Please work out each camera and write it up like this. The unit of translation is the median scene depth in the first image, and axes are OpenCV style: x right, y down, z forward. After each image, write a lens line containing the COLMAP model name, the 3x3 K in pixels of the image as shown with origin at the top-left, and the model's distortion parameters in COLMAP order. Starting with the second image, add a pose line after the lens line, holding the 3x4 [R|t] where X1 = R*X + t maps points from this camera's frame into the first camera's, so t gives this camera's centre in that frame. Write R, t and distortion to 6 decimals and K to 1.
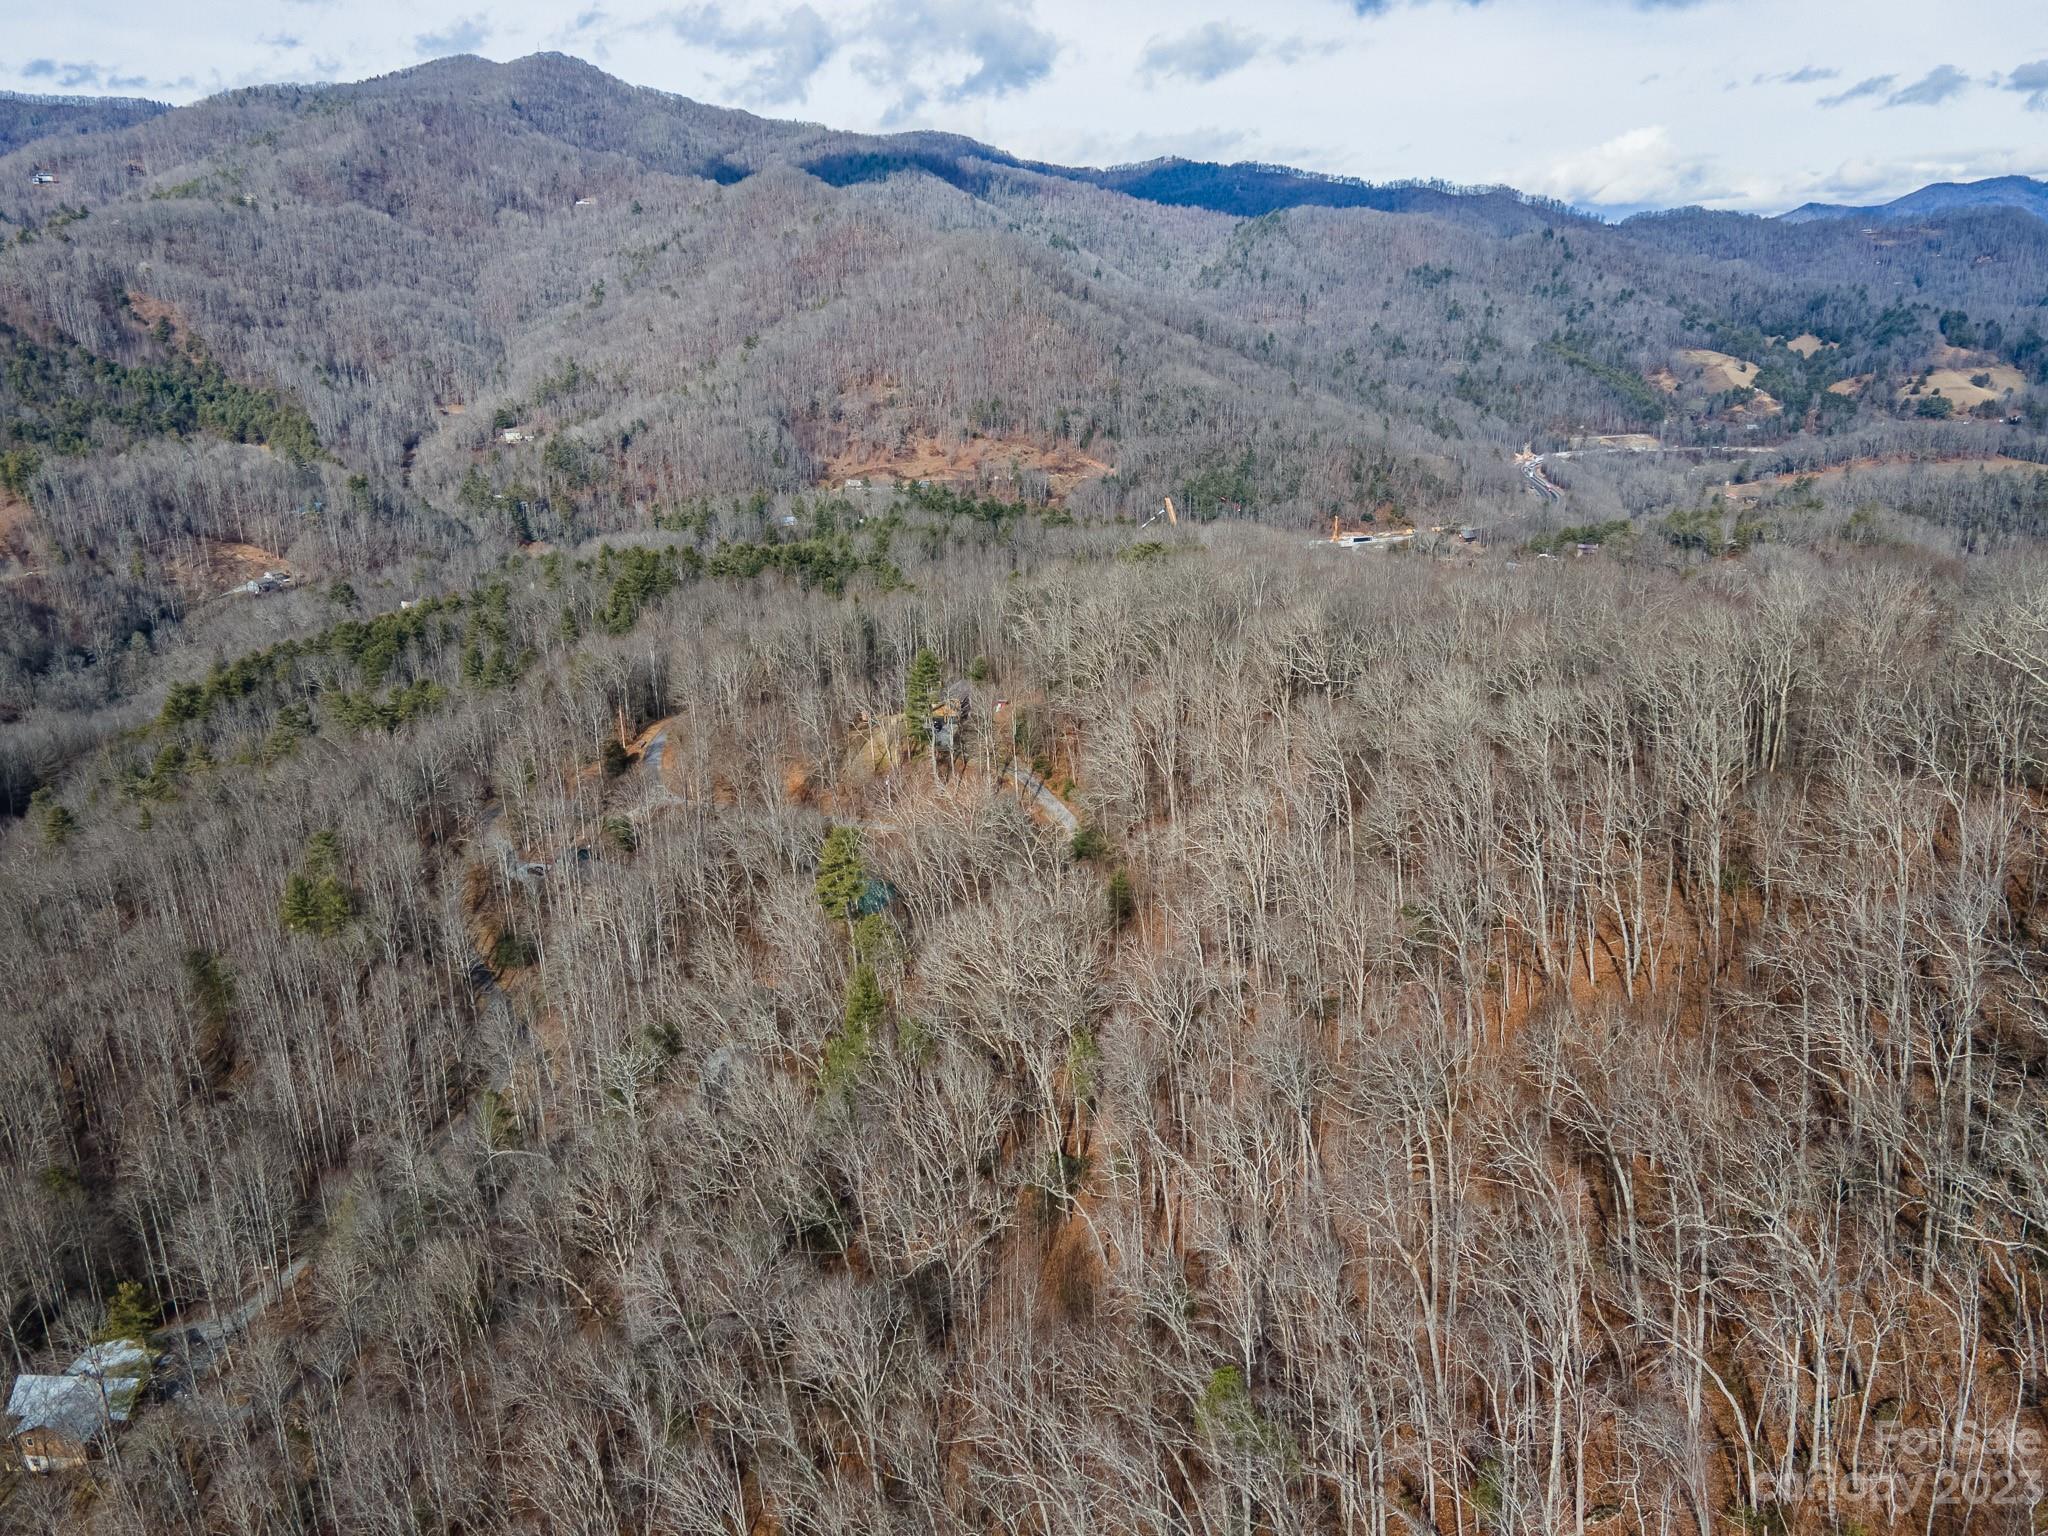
lens RADIAL K [[1498.8, 0, 1025.5], [0, 1498.8, 787.0], [0, 0, 1]] dist [0.031768, 0.032489]
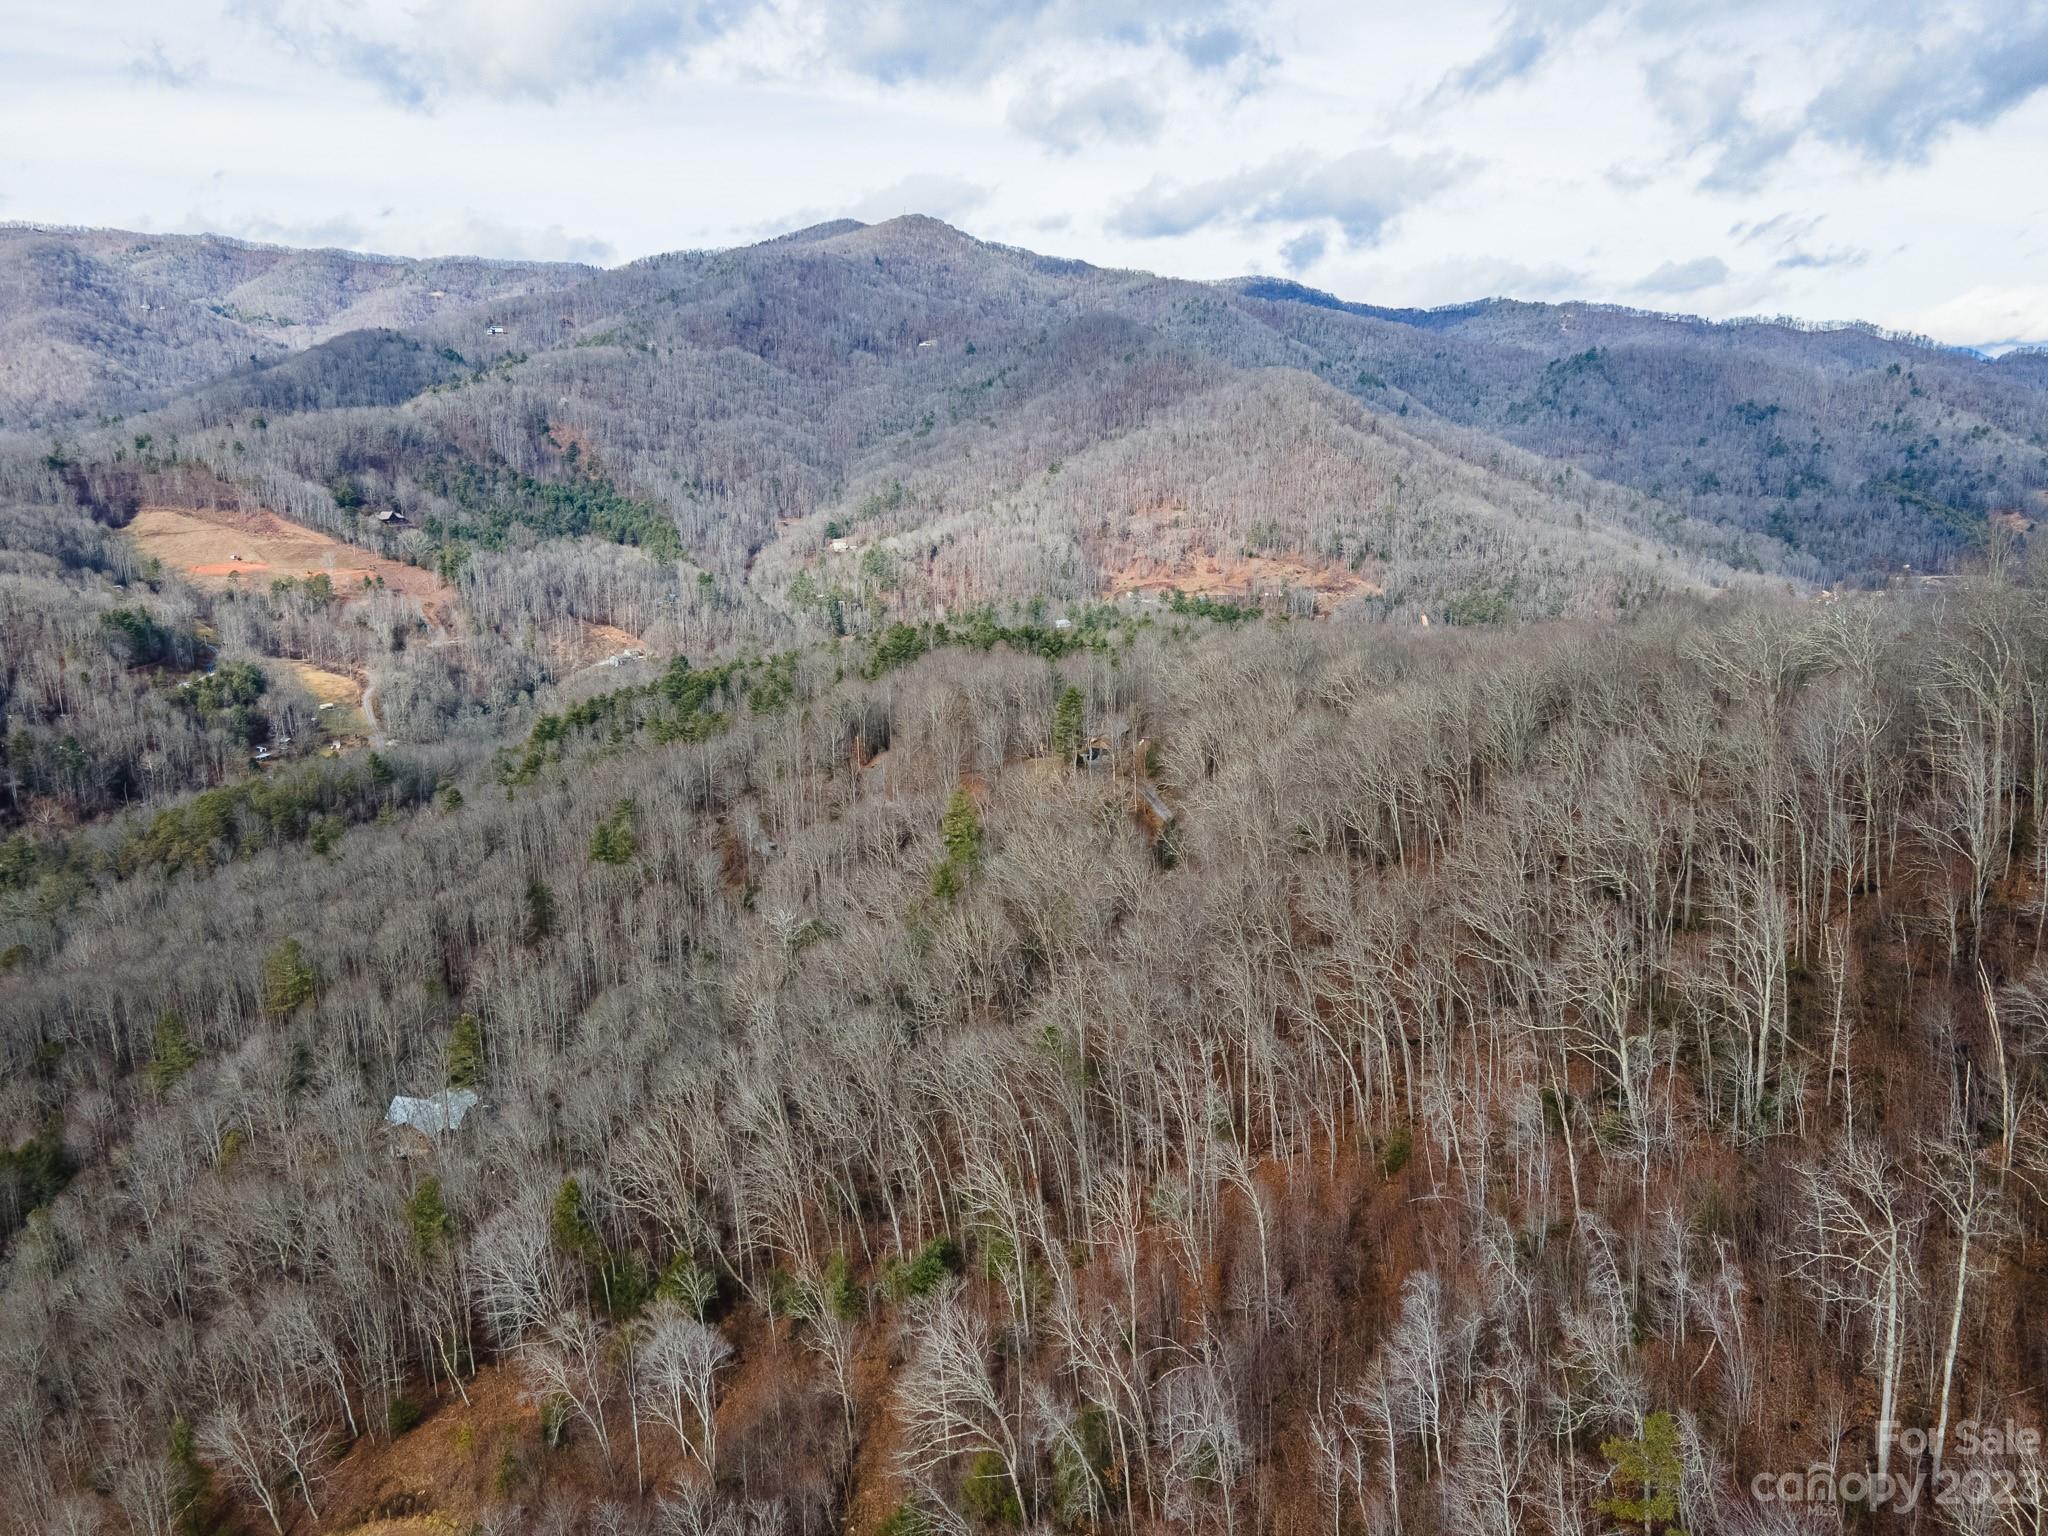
lens RADIAL K [[1498.8, 0, 1014.7], [0, 1498.8, 802.0], [0, 0, 1]] dist [0.031768, 0.032489]
pose [[0.975720, 0.063595, -0.209584, 0.086822], [-0.078897, 0.994731, -0.065468, 0.052366], [0.204316, 0.080413, 0.975597, -0.130502]]
